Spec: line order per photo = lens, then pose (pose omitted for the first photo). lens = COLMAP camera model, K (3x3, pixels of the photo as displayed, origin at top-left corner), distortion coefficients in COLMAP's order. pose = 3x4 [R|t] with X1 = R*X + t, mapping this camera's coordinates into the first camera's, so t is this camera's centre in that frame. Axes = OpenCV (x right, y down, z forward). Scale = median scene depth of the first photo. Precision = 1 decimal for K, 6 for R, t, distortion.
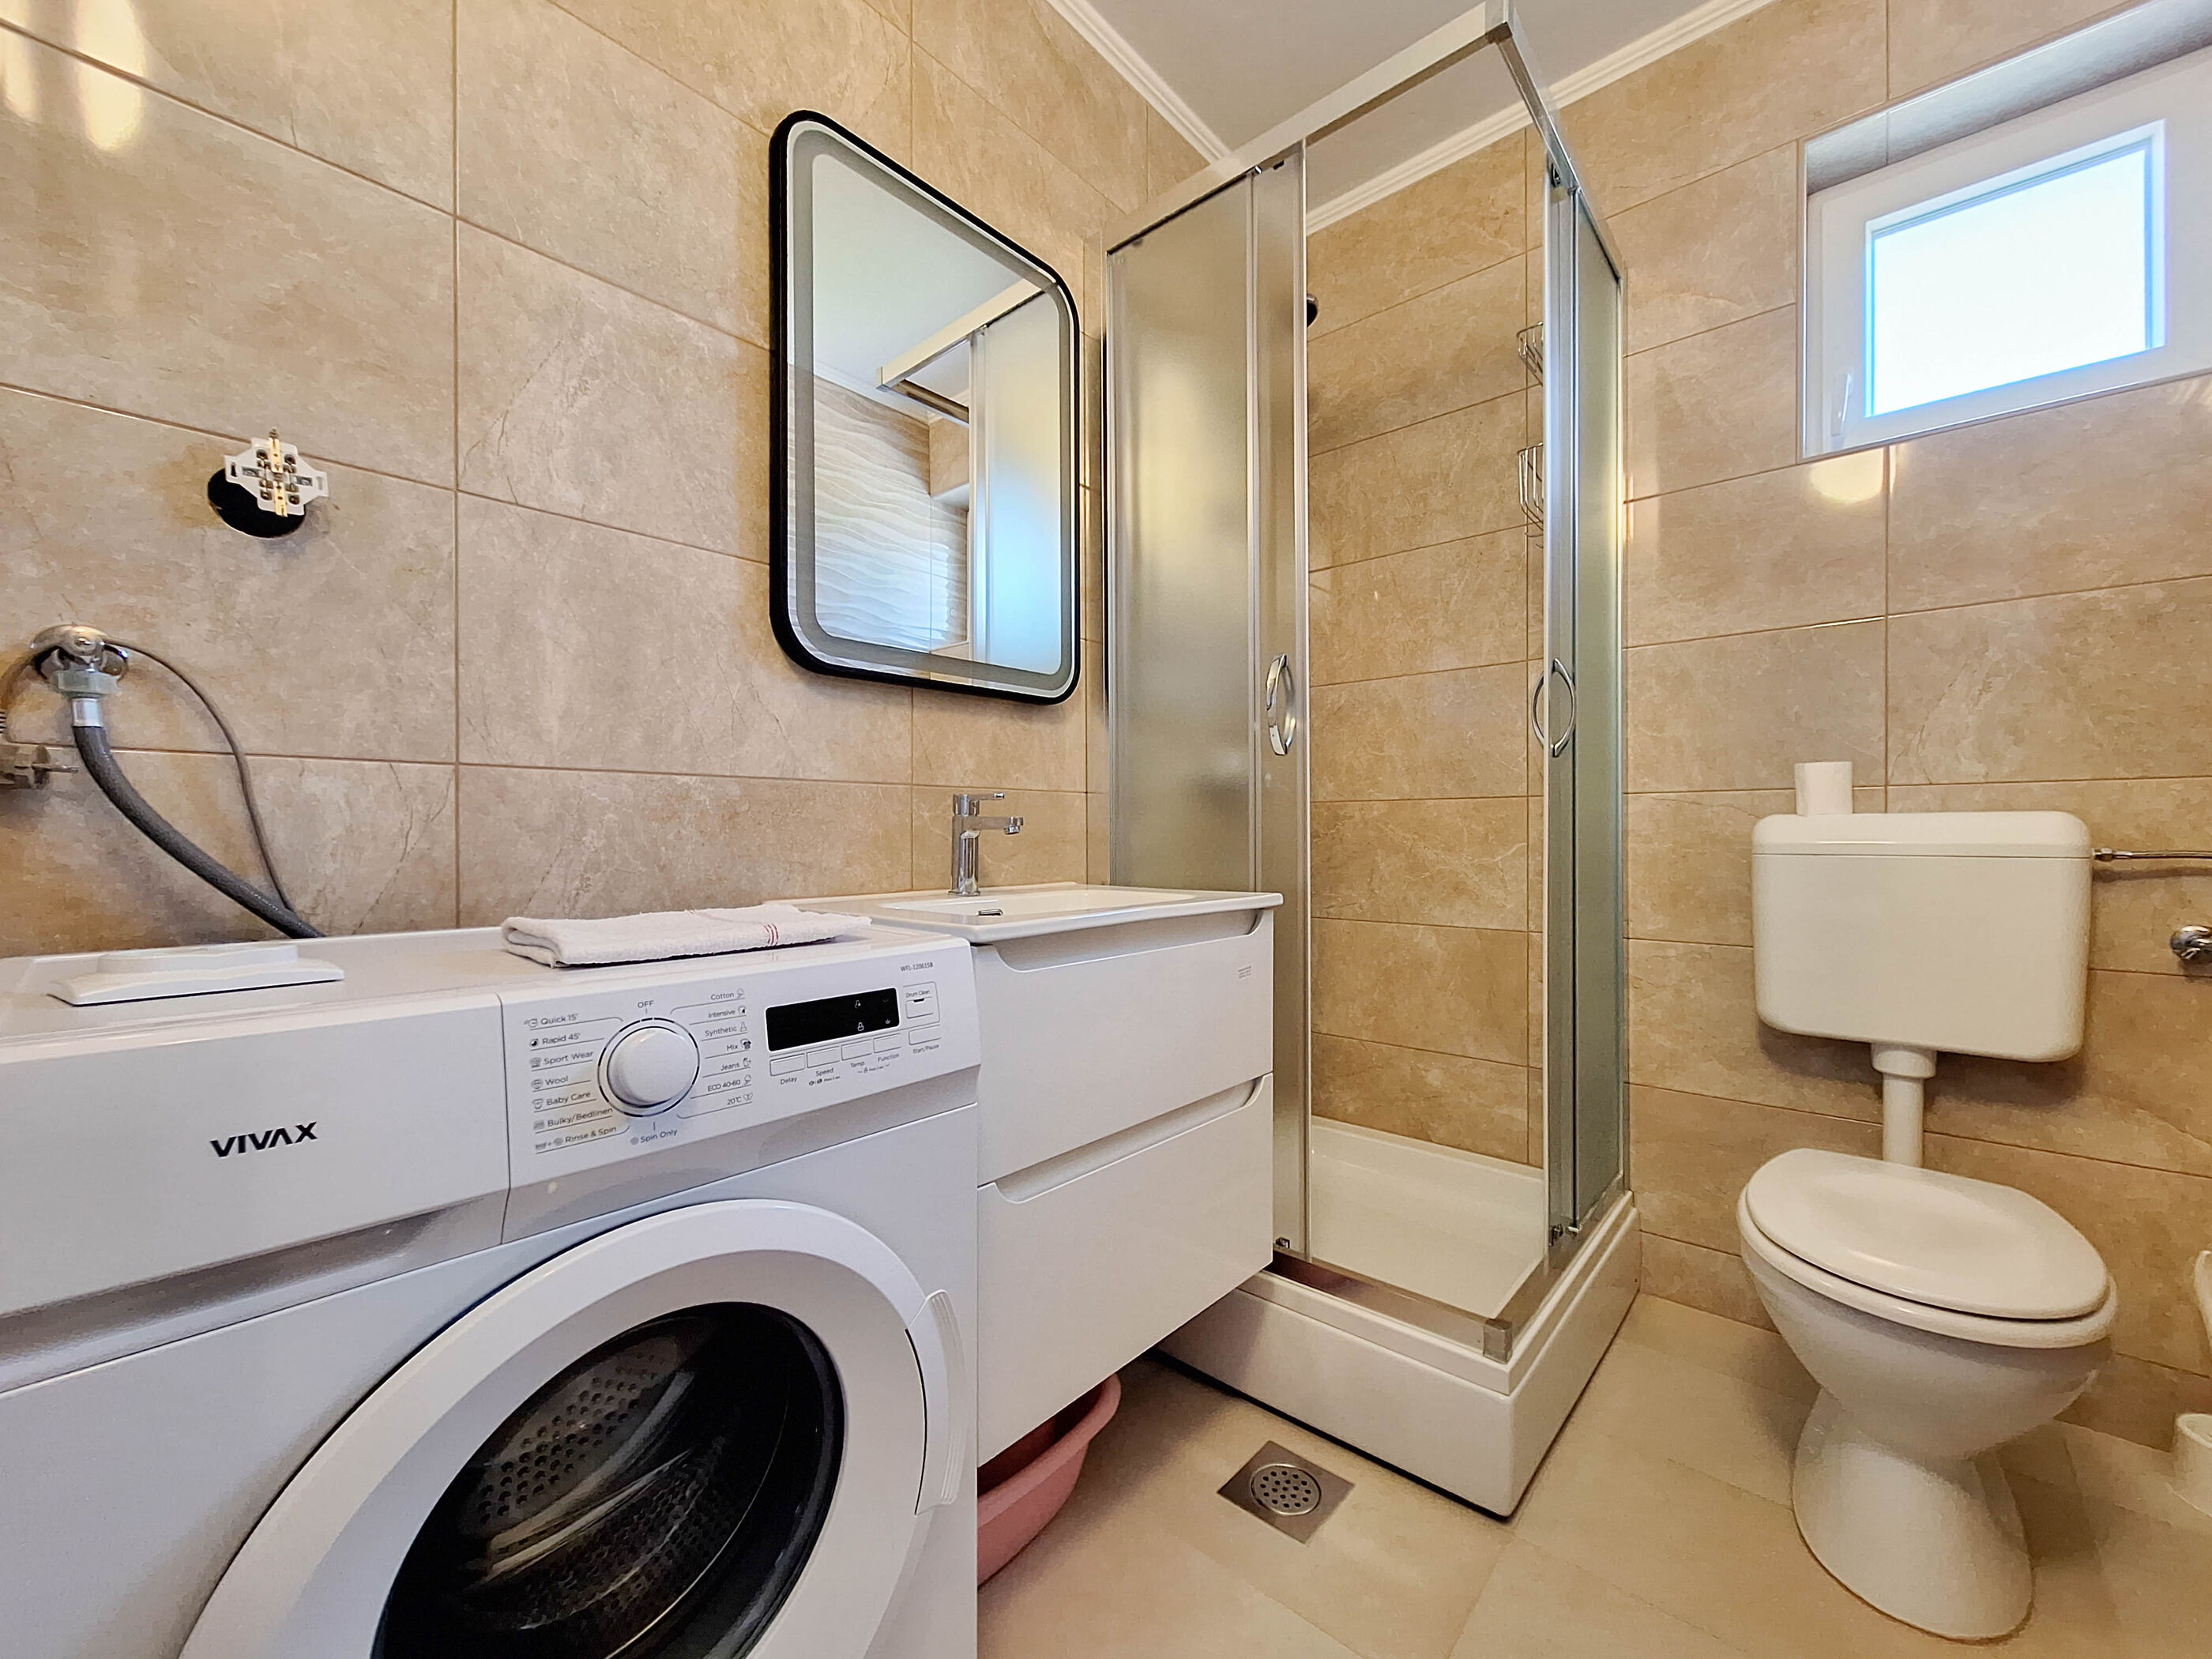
lens RADIAL K [[889.5, 0, 1101.8], [0, 889.5, 832.2], [0, 0, 1]] dist [-0.002735, 0.000899]
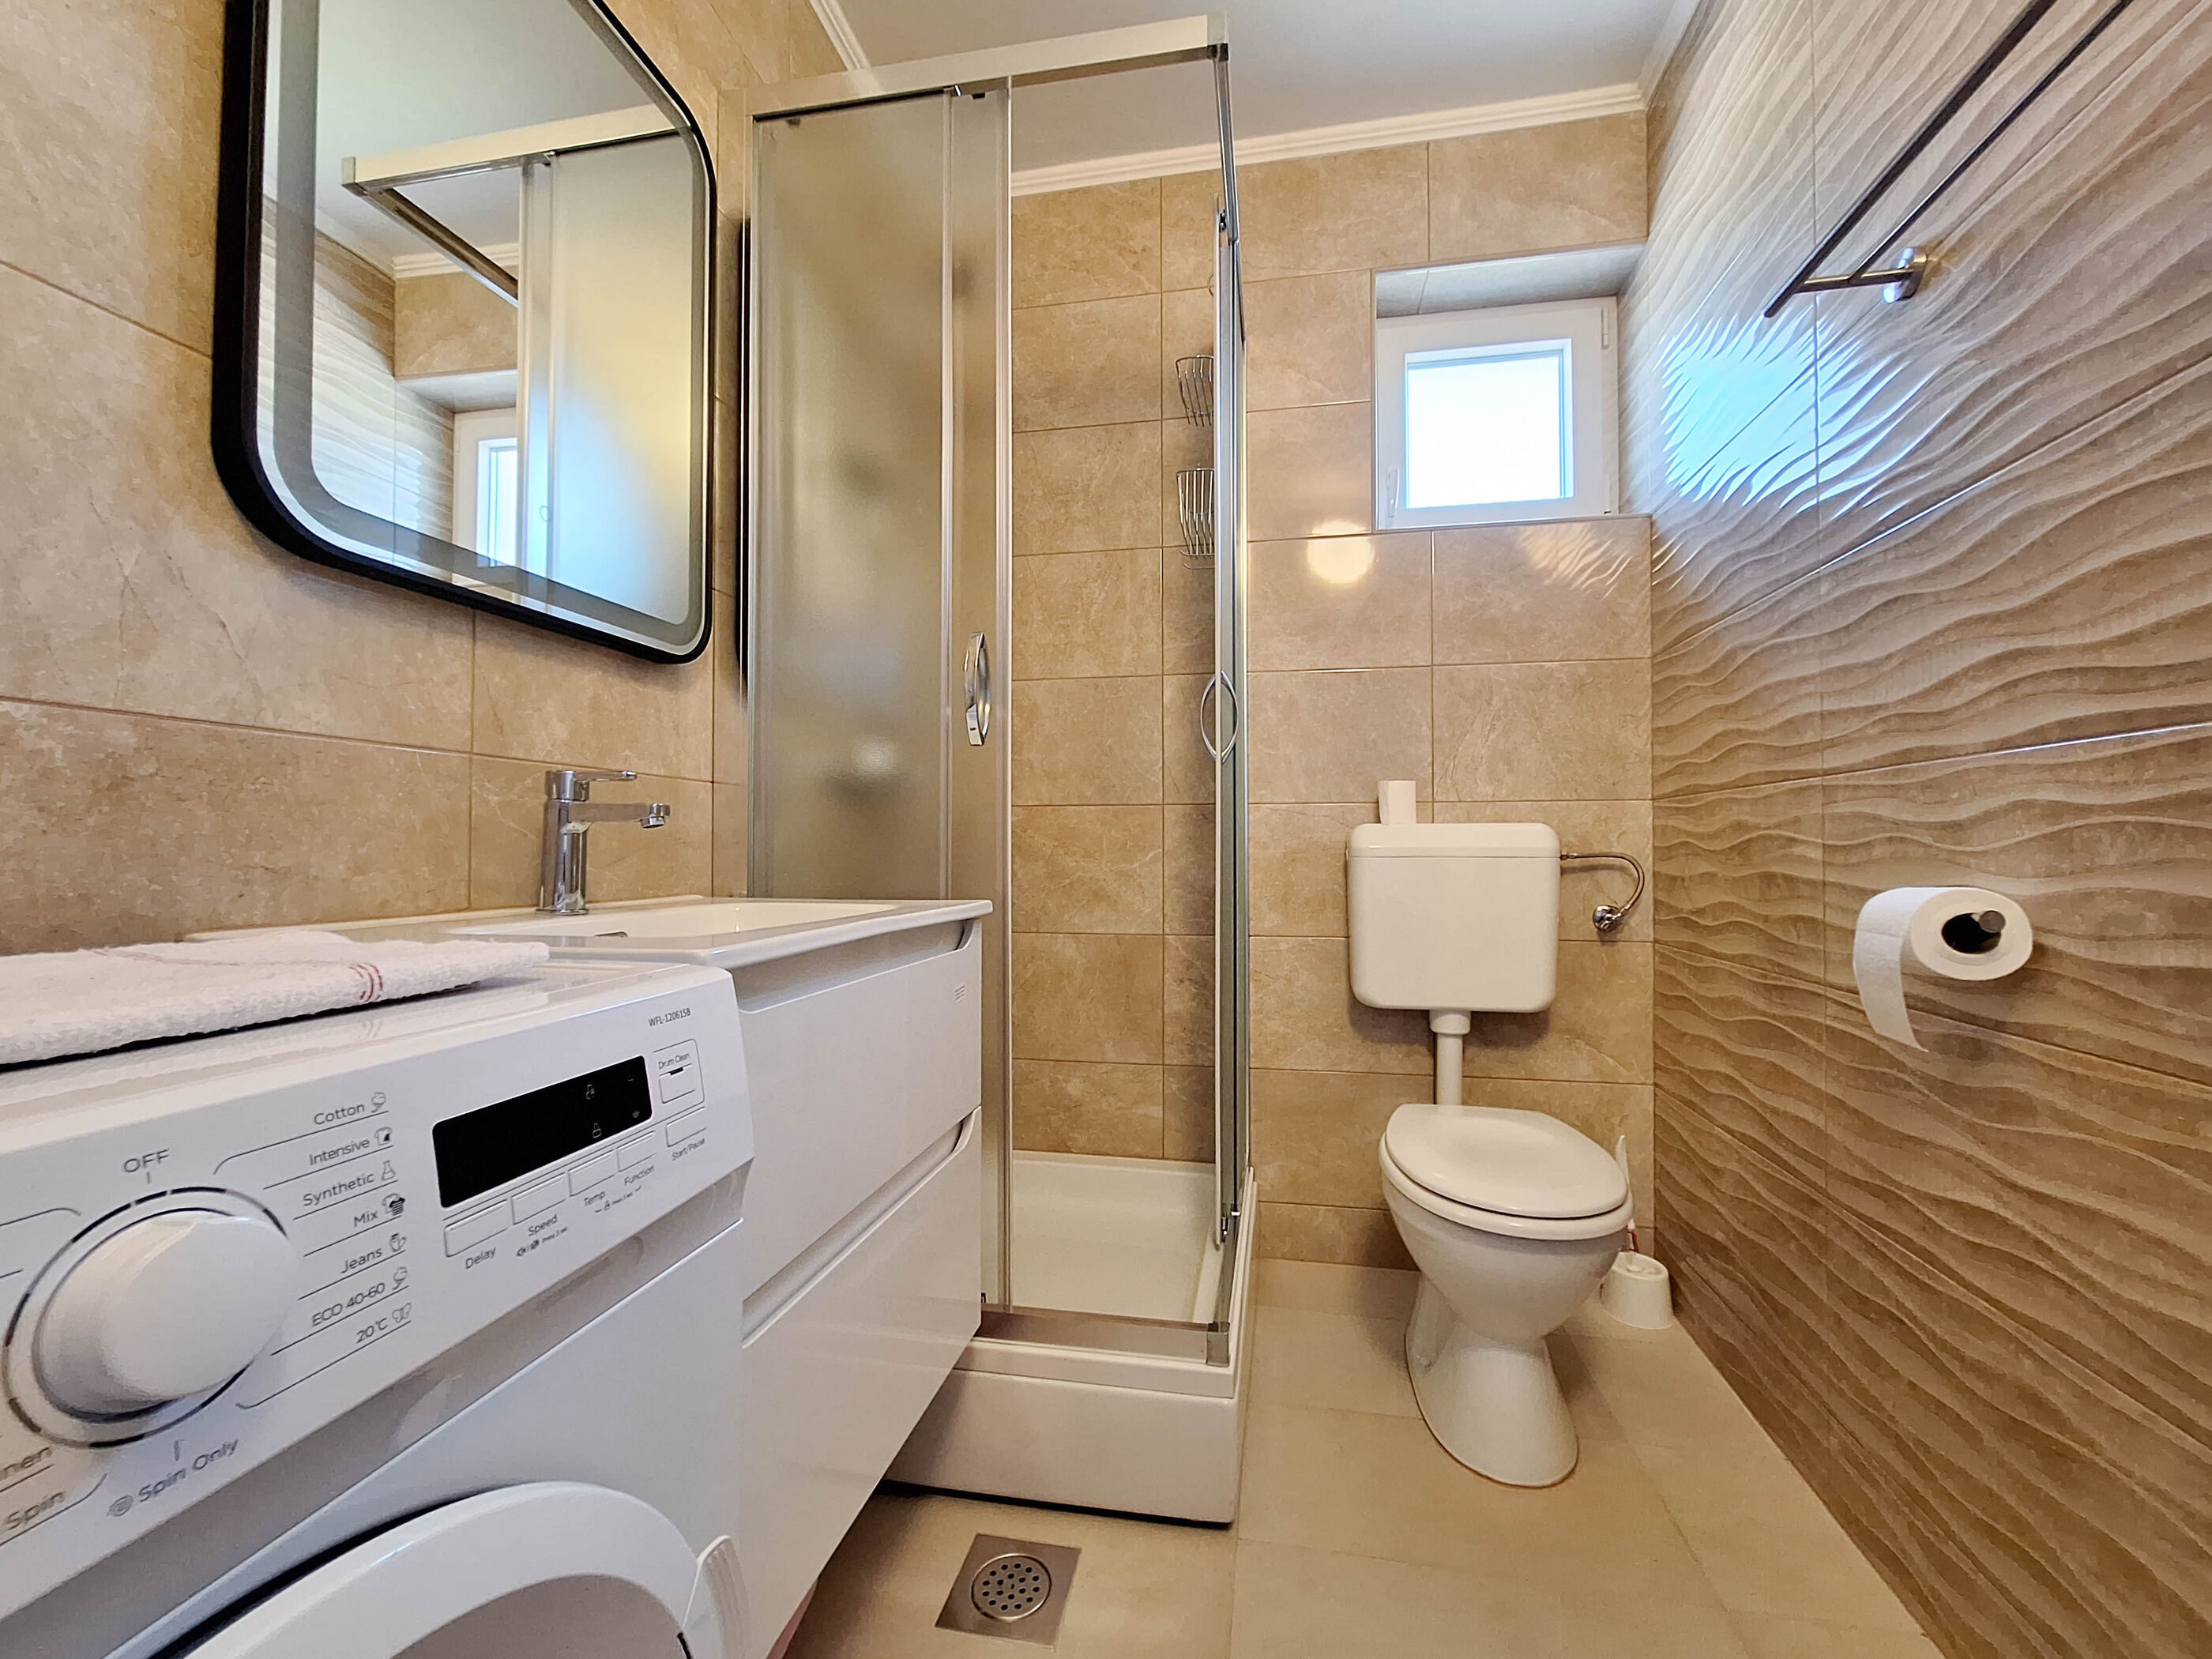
lens RADIAL K [[889.5, 0, 1115.8], [0, 889.5, 832.8], [0, 0, 1]] dist [-0.002735, 0.000899]
pose [[0.851858, 0.013757, 0.523592, -0.149415], [-0.003023, 0.999767, -0.021350, 0.019657], [-0.523764, 0.016604, 0.851702, 0.172636]]
